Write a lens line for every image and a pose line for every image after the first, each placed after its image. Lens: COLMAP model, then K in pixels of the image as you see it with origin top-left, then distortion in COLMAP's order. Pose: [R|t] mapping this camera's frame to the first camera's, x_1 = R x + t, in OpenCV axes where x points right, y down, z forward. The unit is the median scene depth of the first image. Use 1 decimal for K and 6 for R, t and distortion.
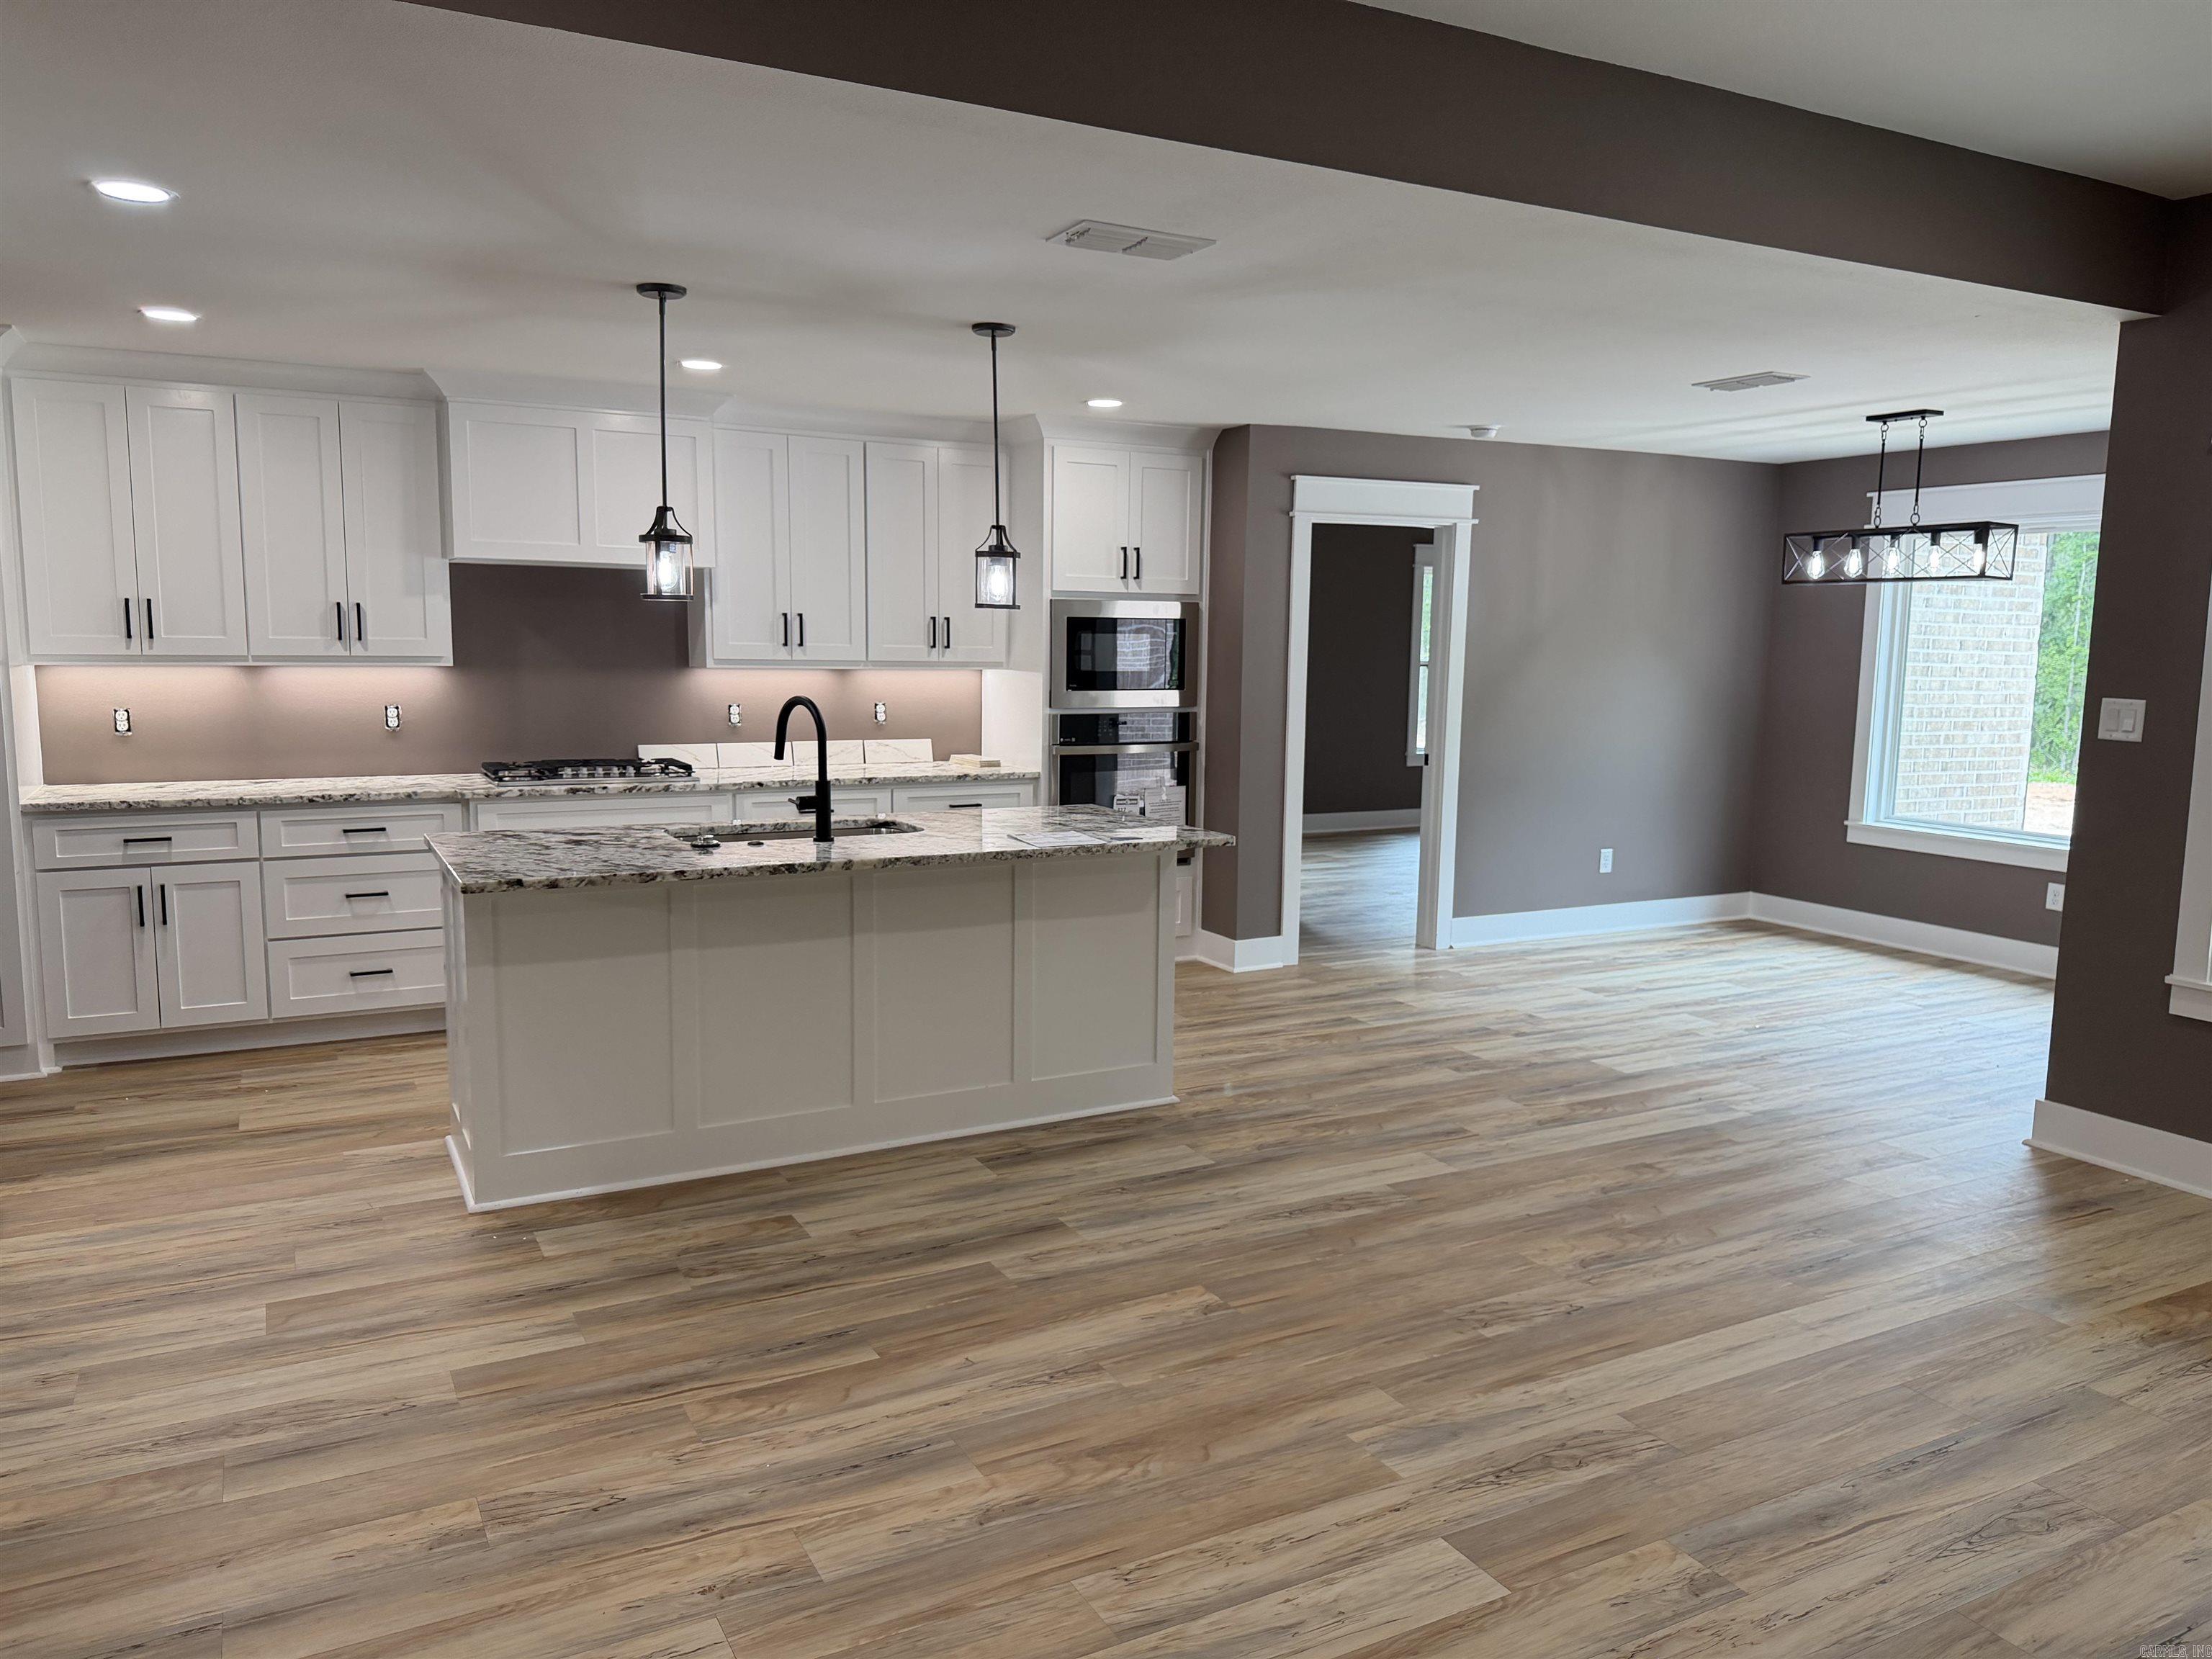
lens RADIAL K [[1557.2, 0, 1091.7], [0, 1557.2, 837.2], [0, 0, 1]] dist [0.056586, -0.071839]
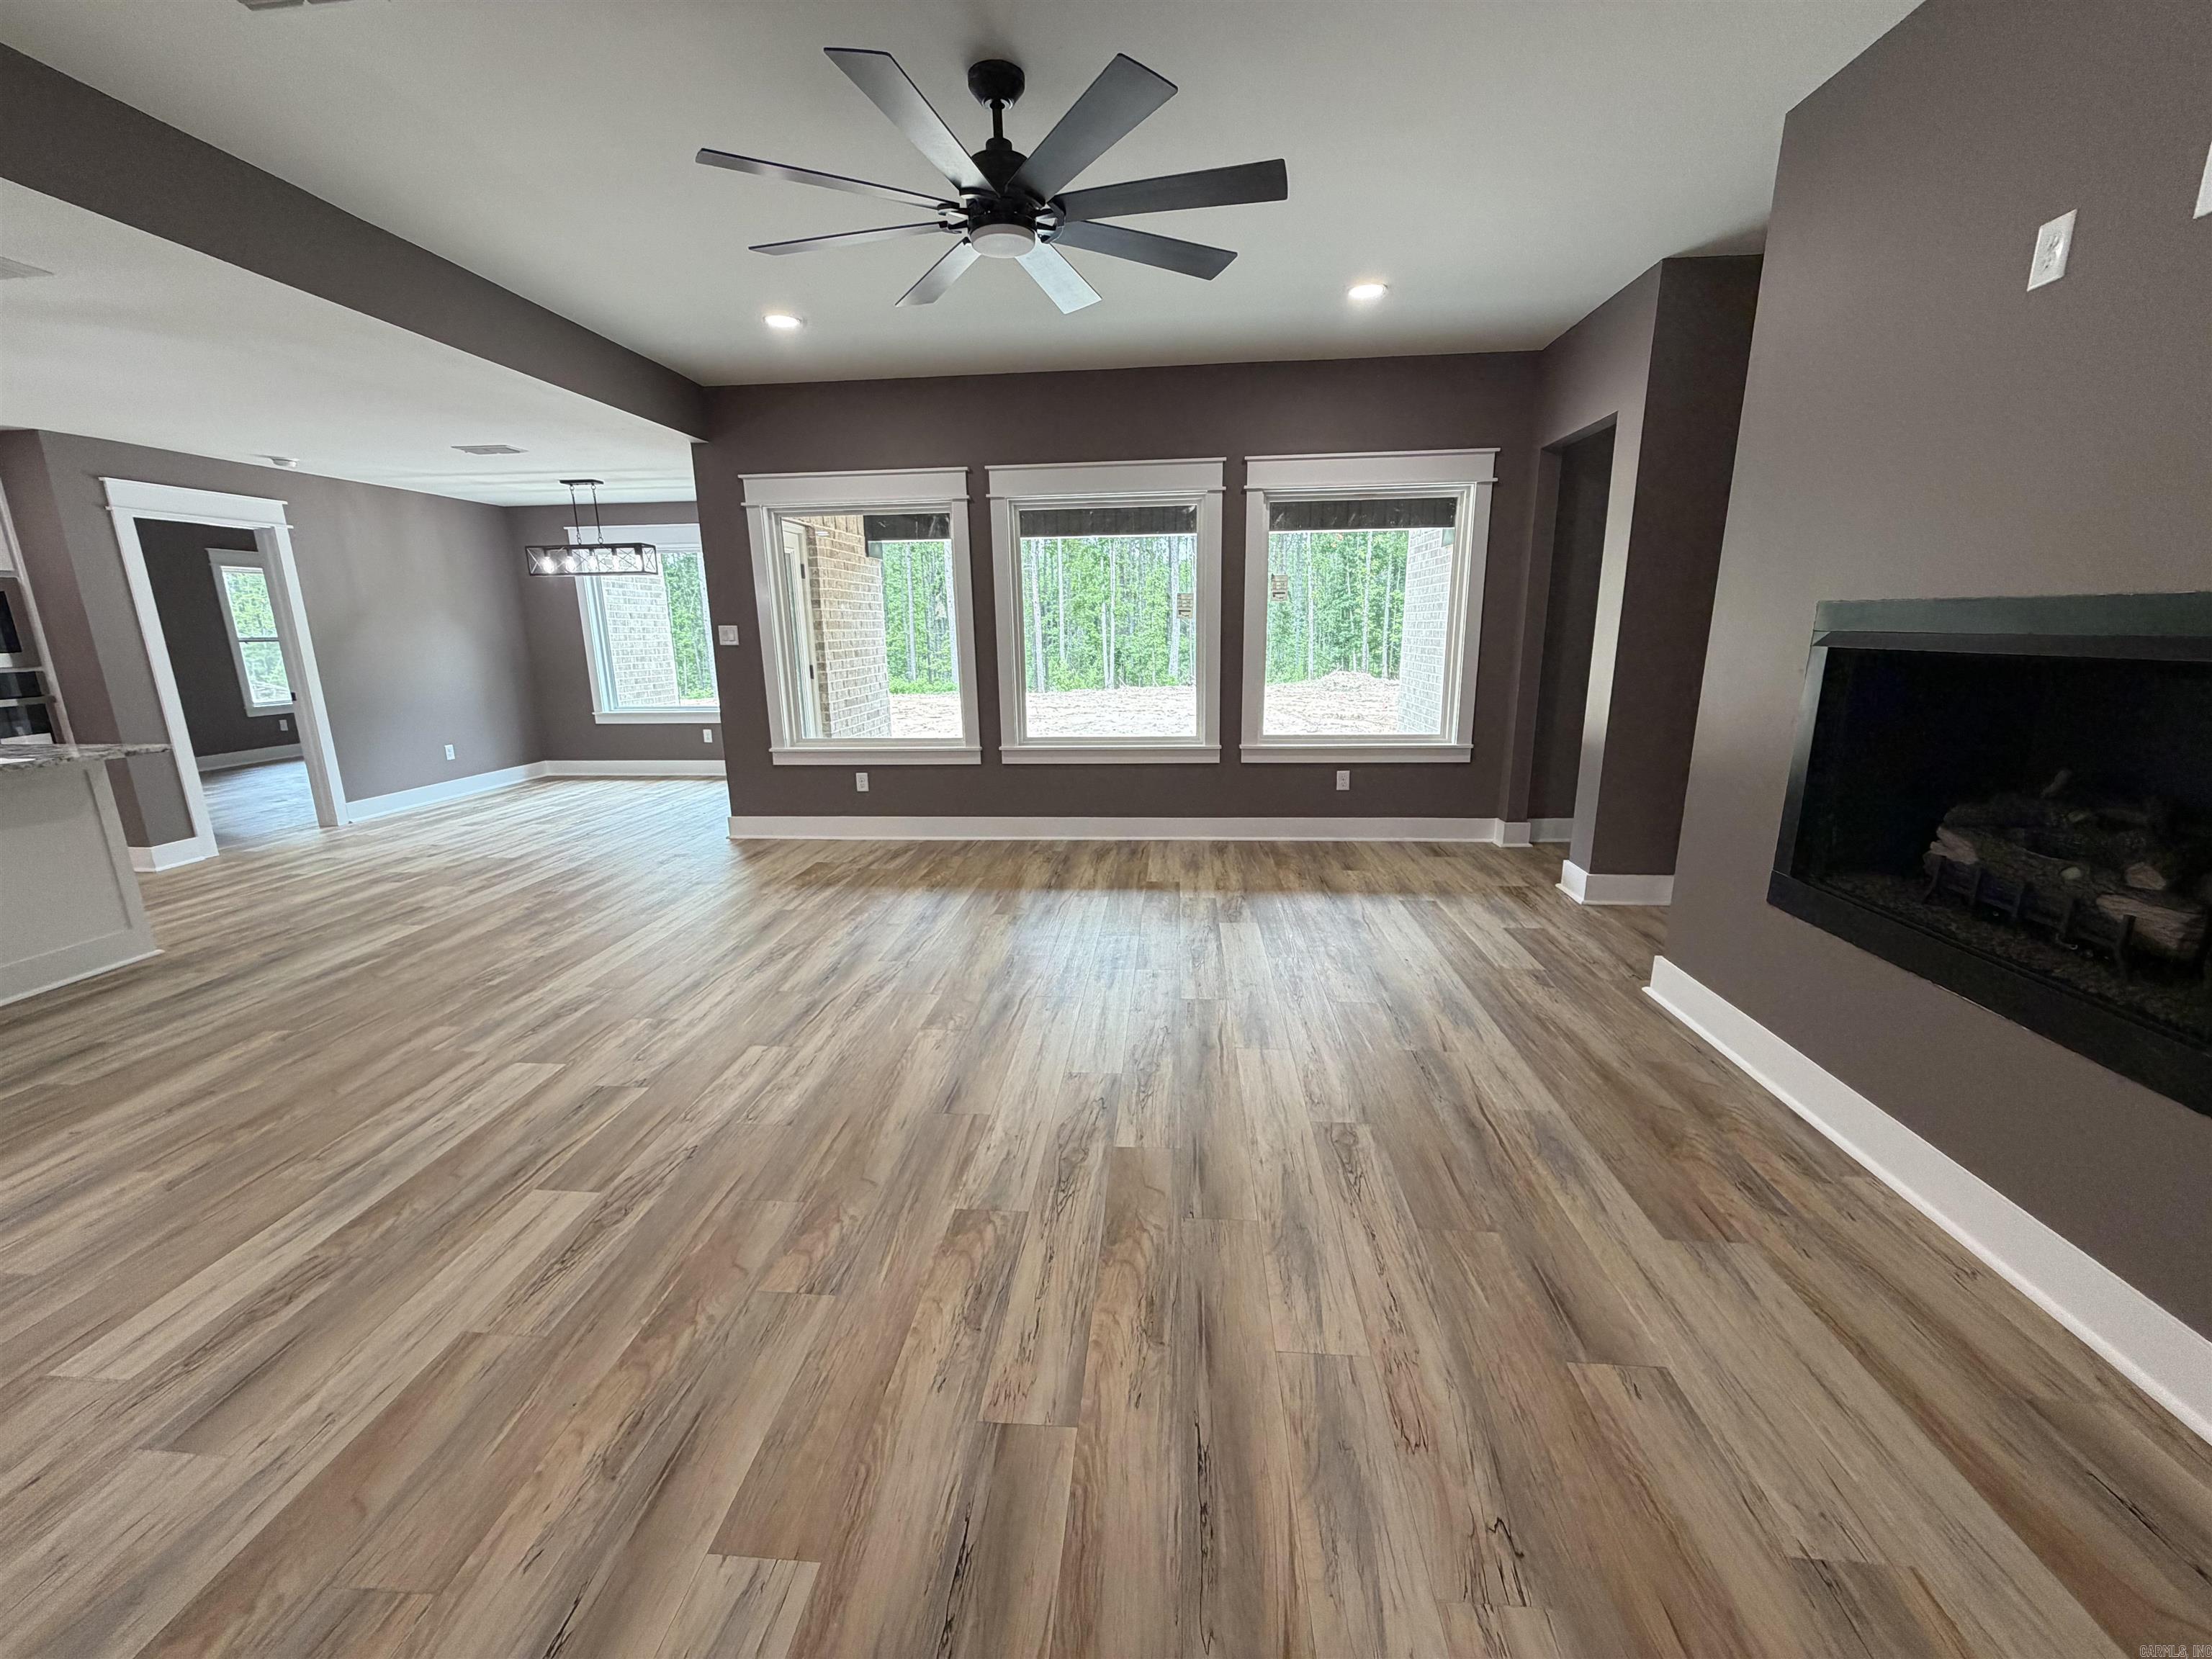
lens RADIAL K [[884.9, 0, 1105.1], [0, 884.9, 826.5], [0, 0, 1]] dist [-0.000238, -0.000051]
pose [[0.537758, -0.209268, 0.816715, -0.113482], [0.131687, 0.977665, 0.163801, 0.049944], [-0.832752, 0.019465, 0.553305, -0.098414]]
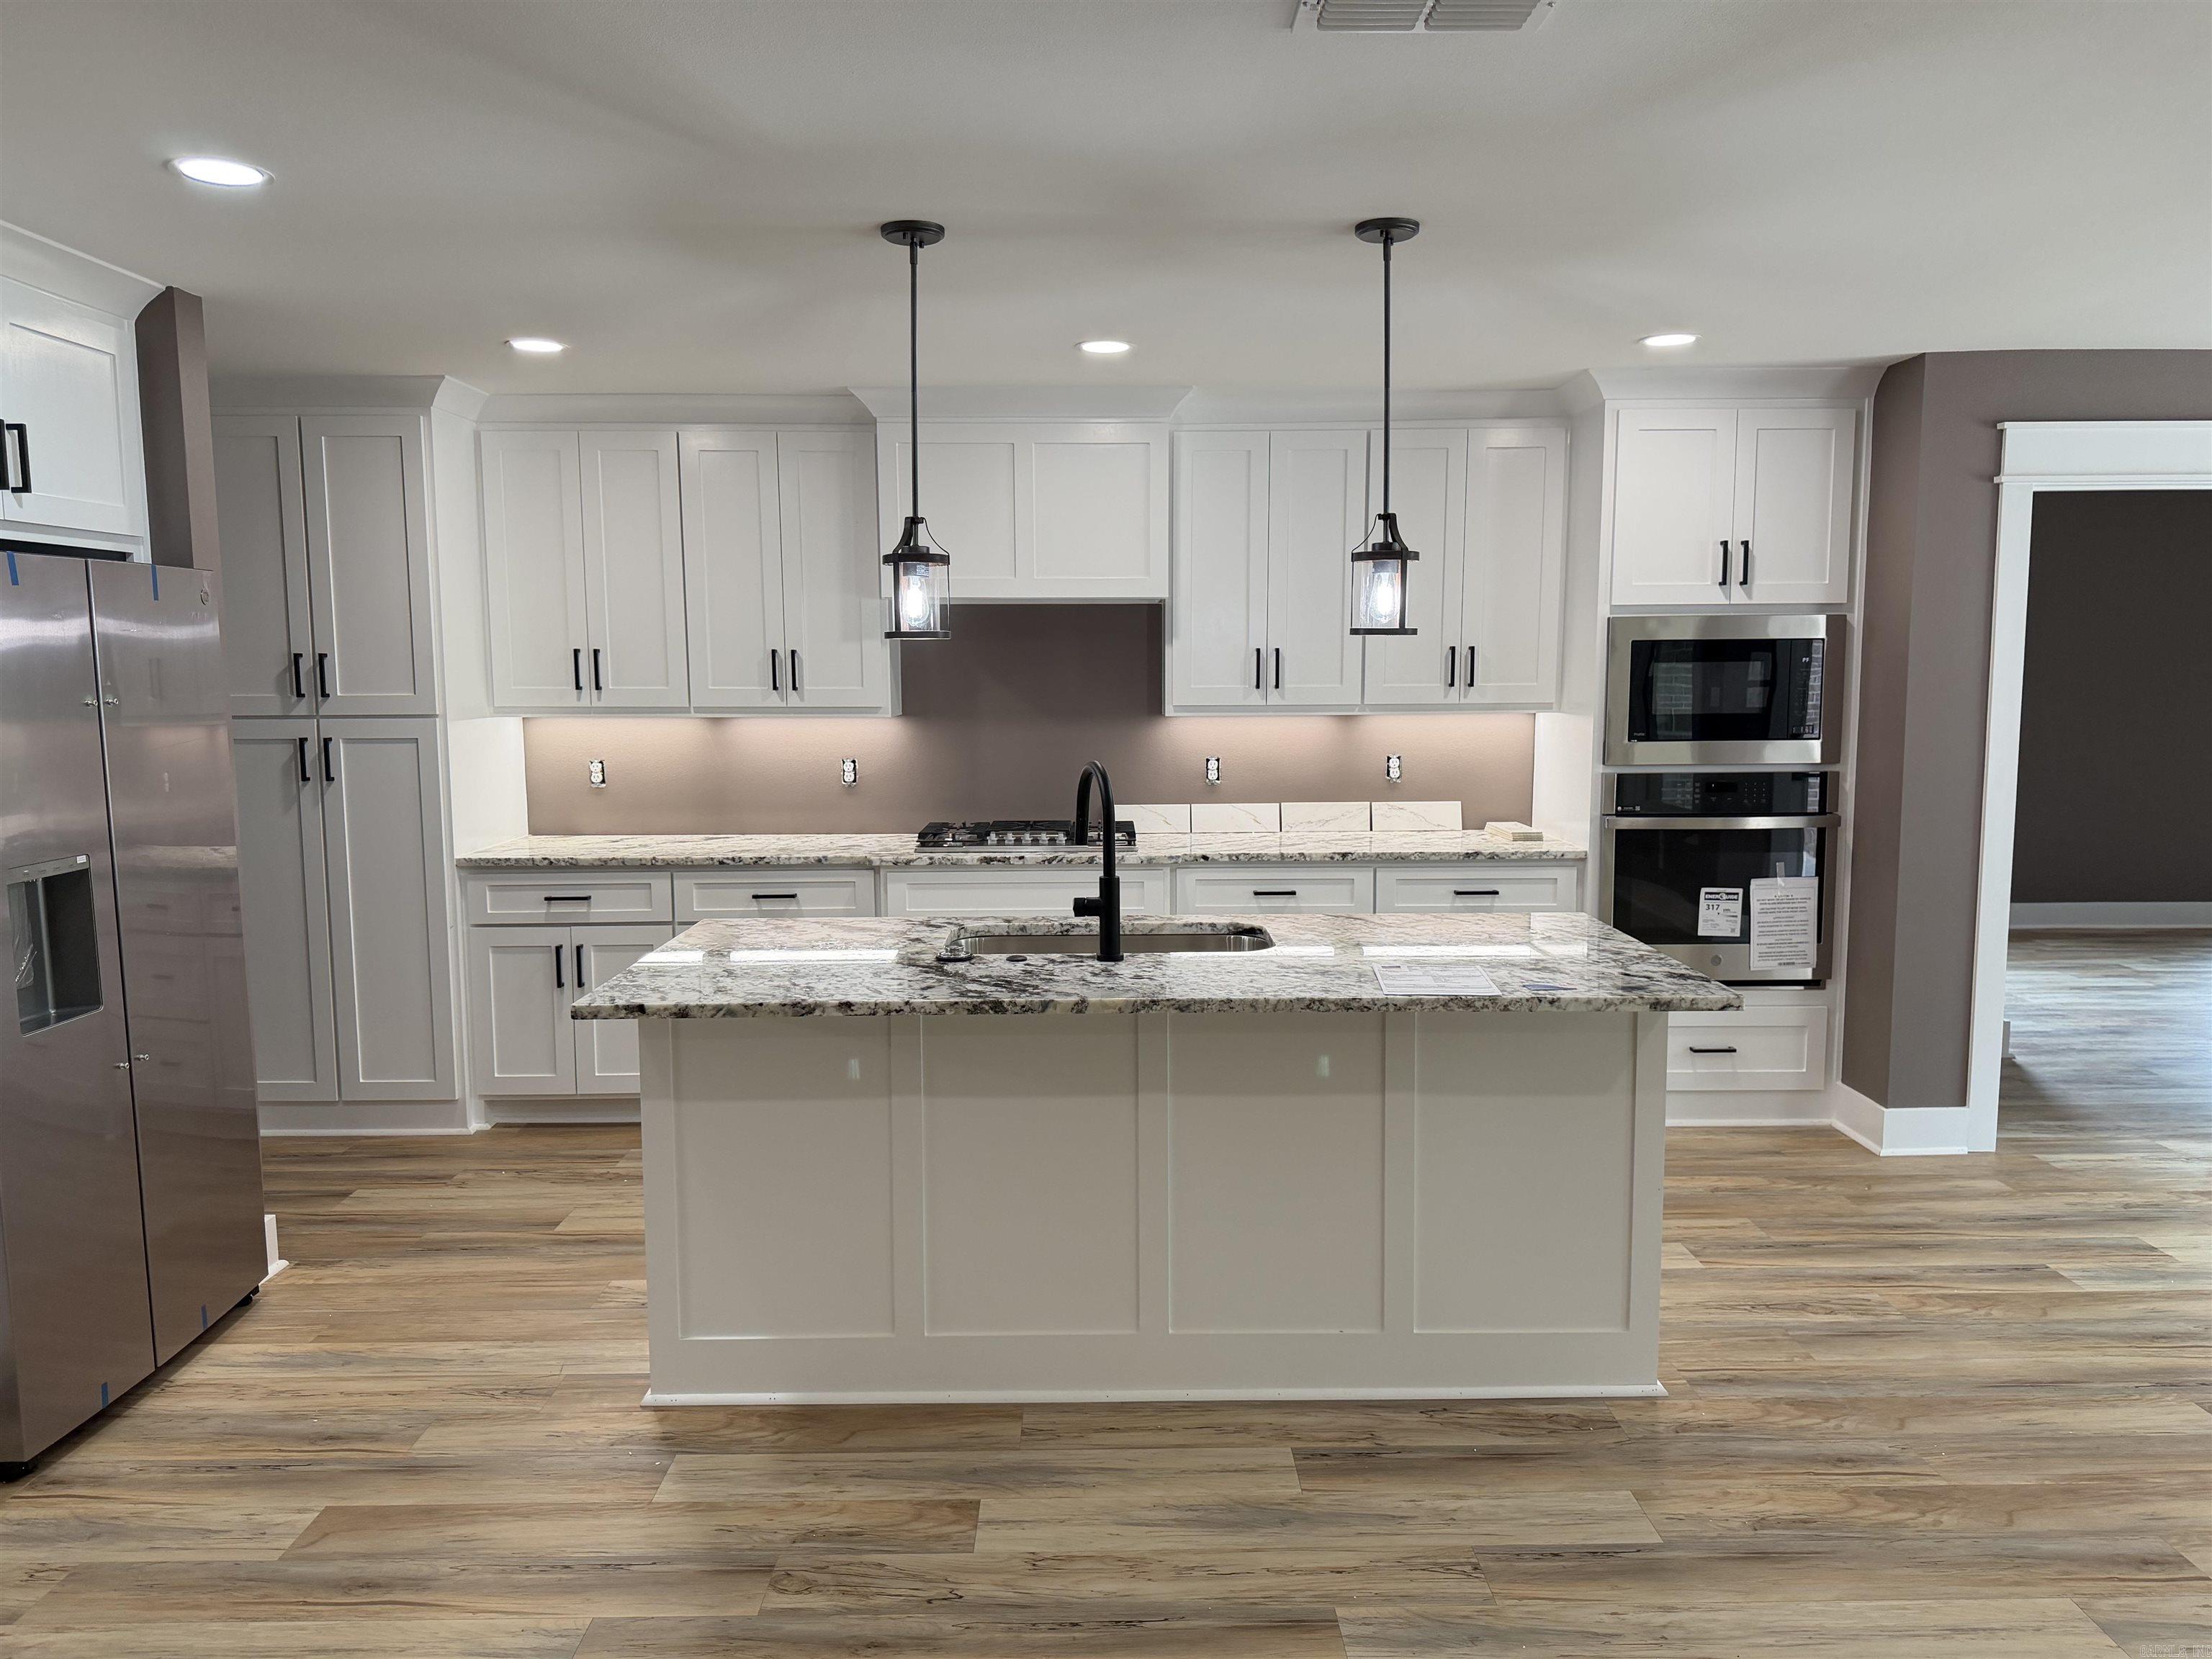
lens RADIAL K [[1557.2, 0, 1106.3], [0, 1557.2, 827.3], [0, 0, 1]] dist [0.056586, -0.071839]
pose [[0.887001, 0.030031, -0.460790, 0.151444], [-0.042115, 0.998985, -0.015963, -0.045524], [0.459843, 0.033565, 0.887366, 0.334698]]
